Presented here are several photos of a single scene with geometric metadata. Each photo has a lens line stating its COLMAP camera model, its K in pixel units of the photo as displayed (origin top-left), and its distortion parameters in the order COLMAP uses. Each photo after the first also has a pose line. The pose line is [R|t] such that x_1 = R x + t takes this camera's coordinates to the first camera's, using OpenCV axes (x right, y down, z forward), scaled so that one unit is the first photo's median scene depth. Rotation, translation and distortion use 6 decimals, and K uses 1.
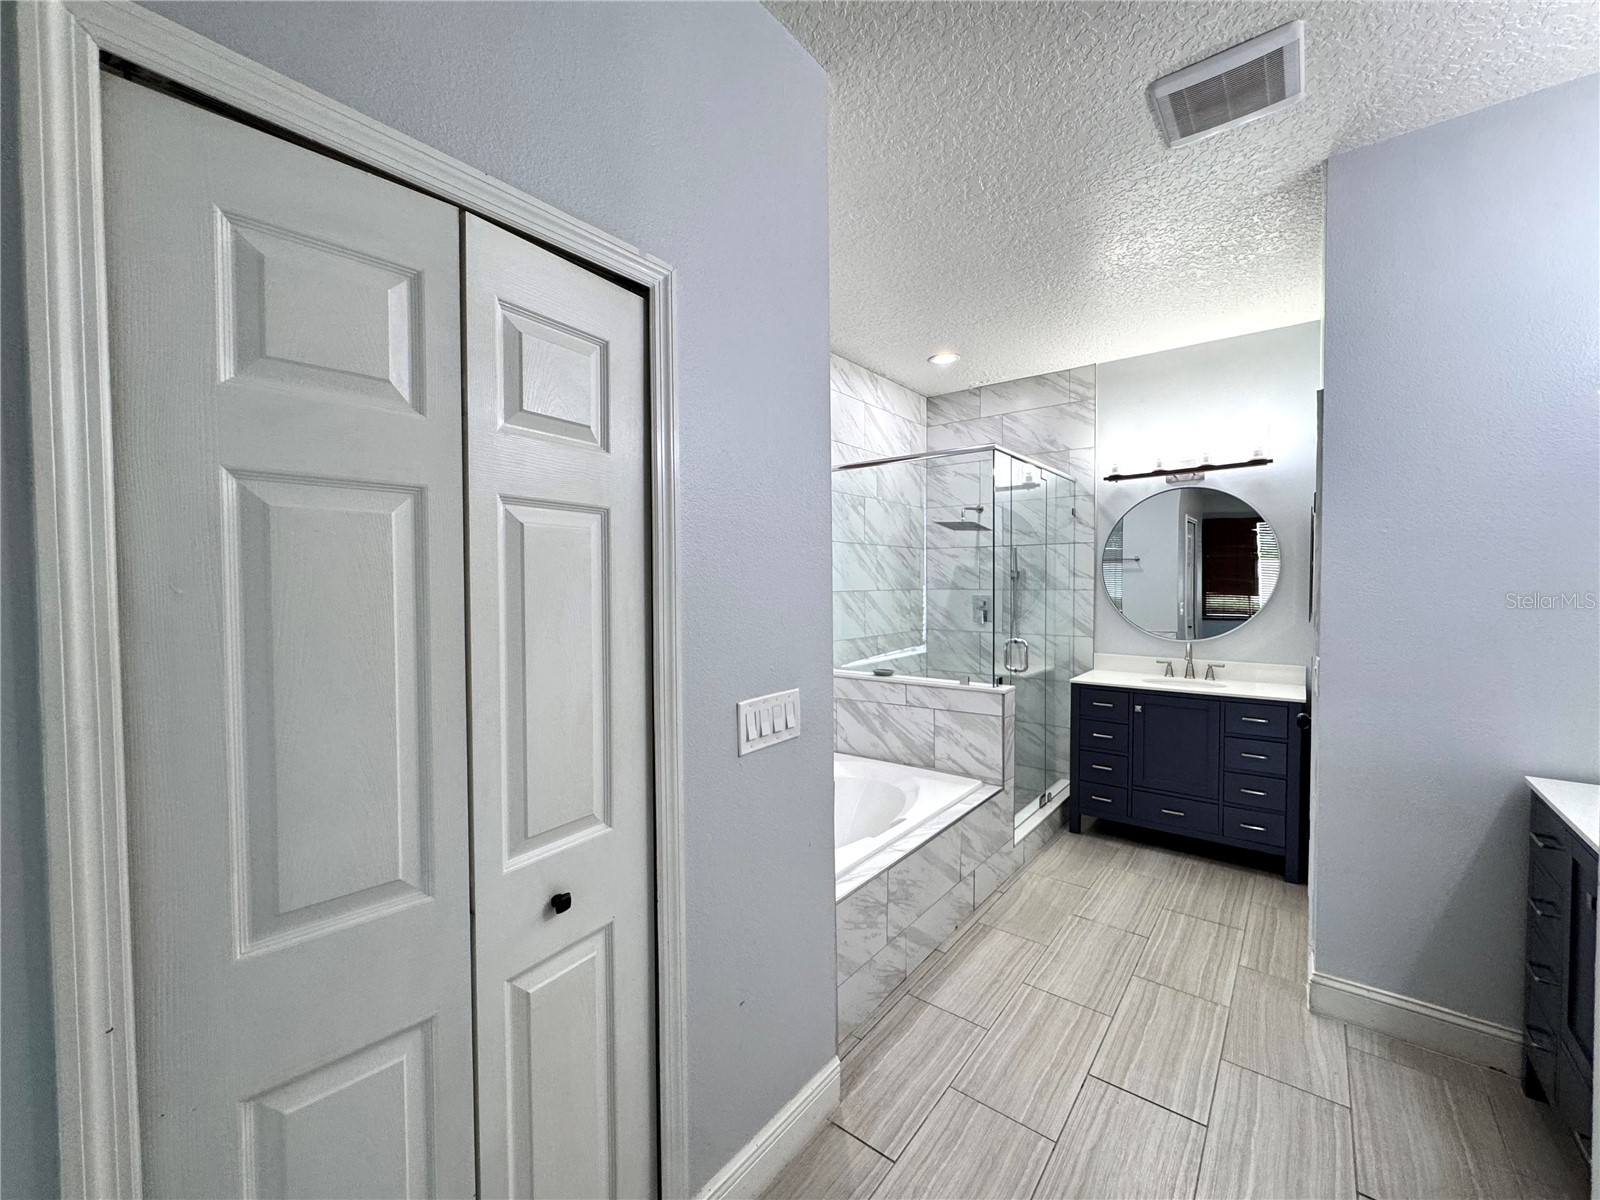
lens RADIAL K [[638.6, 0, 790.1], [0, 638.6, 600.4], [0, 0, 1]] dist [-0.006520, 0.001825]
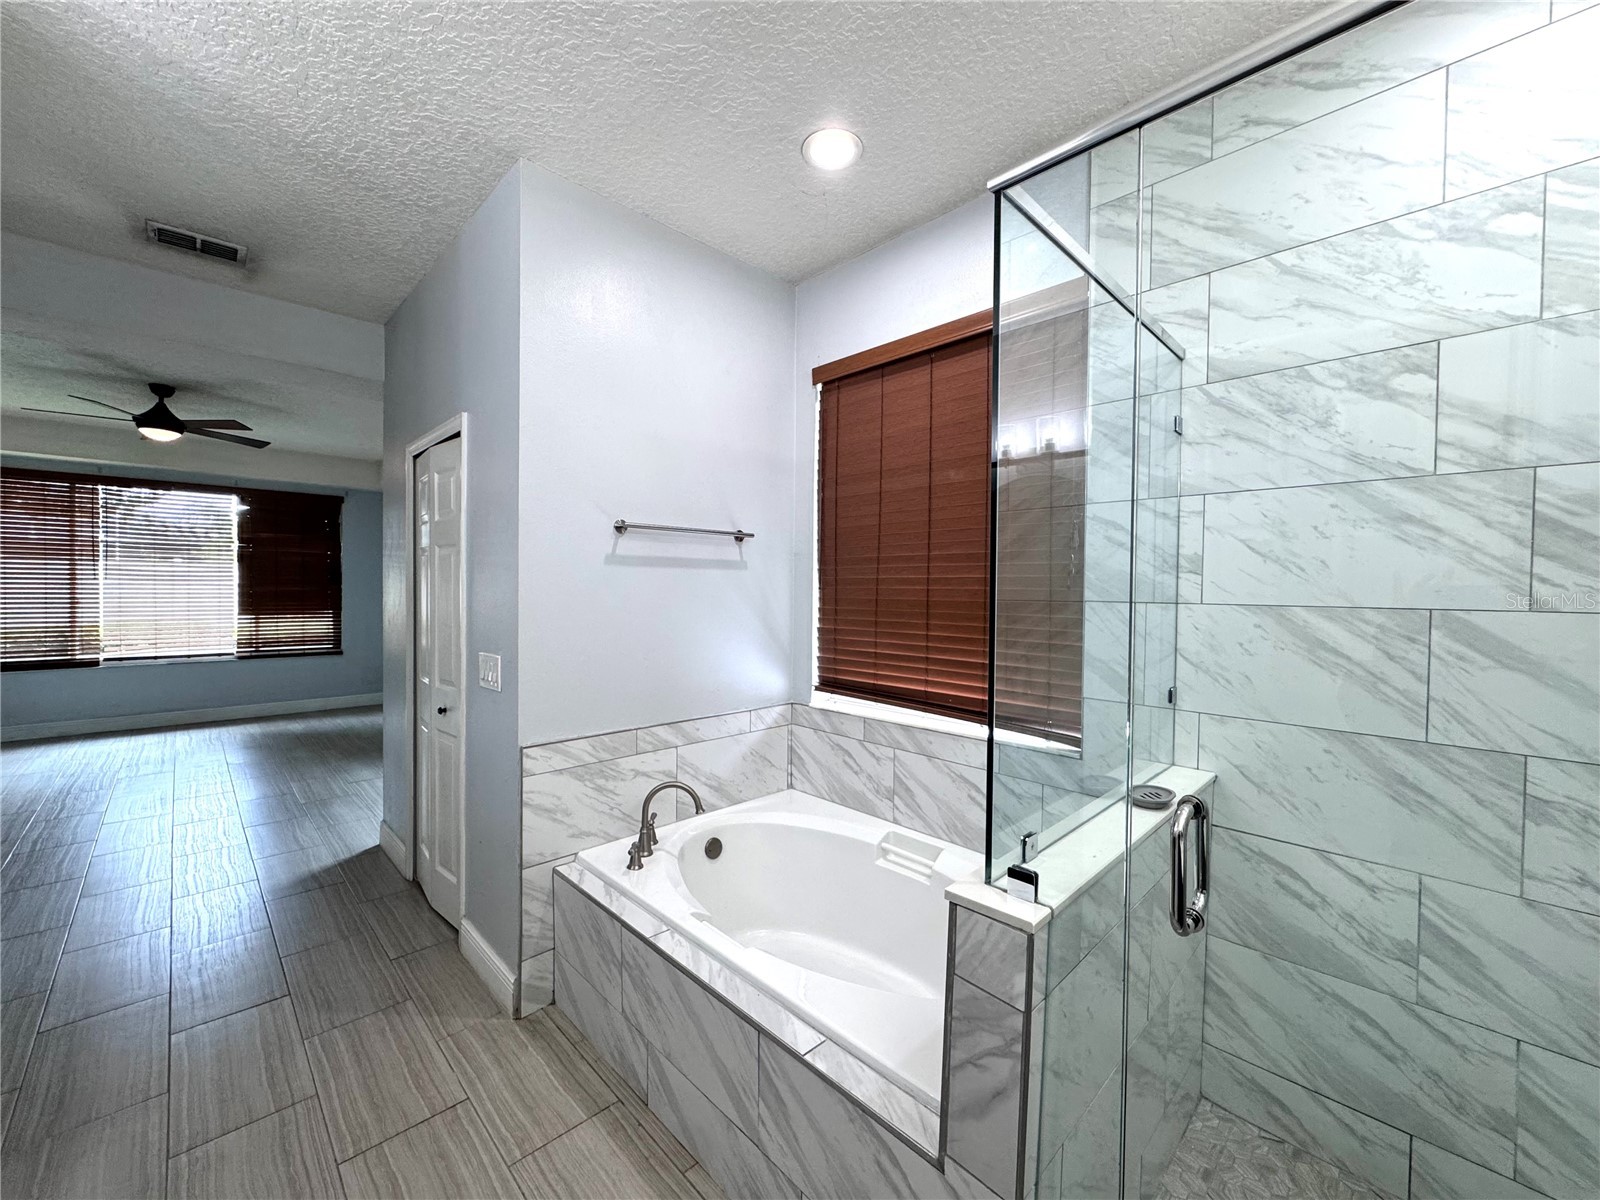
lens RADIAL K [[638.6, 0, 813.6], [0, 638.6, 603.9], [0, 0, 1]] dist [-0.006520, 0.001825]
pose [[-0.105930, 0.026165, -0.994029, 0.528238], [-0.037141, 0.998852, 0.030250, -0.016984], [0.993680, 0.040124, -0.104837, 0.739923]]
